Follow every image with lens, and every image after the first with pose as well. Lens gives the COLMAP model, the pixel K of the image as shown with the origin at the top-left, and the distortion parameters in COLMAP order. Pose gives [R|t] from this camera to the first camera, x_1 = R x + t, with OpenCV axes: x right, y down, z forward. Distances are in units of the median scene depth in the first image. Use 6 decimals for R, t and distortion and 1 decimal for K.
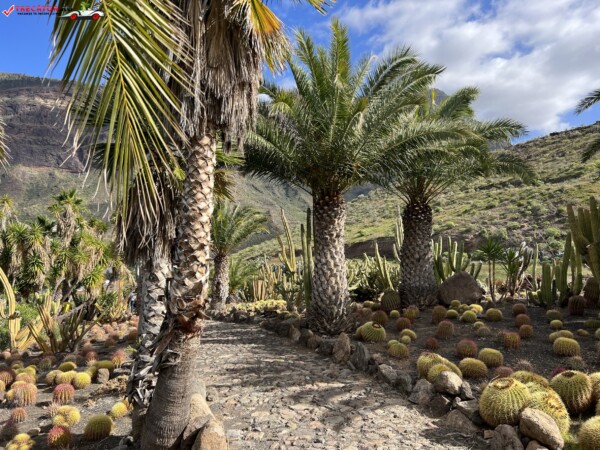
lens RADIAL K [[452.4, 0, 292.5], [0, 452.4, 222.6], [0, 0, 1]] dist [0.043787, -0.061921]
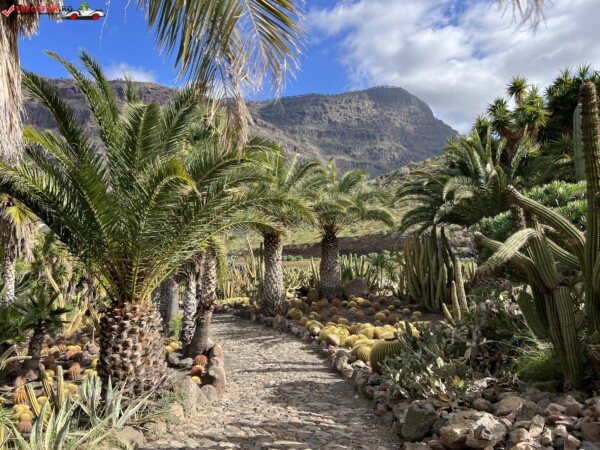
lens RADIAL K [[447.4, 0, 300.0], [0, 447.4, 225.0], [0, 0, 1]] dist [0.004869, 0.002597]
pose [[0.995849, -0.002539, 0.090981, 0.021395], [0.001576, 0.999942, 0.010663, -0.087936], [-0.091003, -0.010475, 0.995796, -0.511556]]
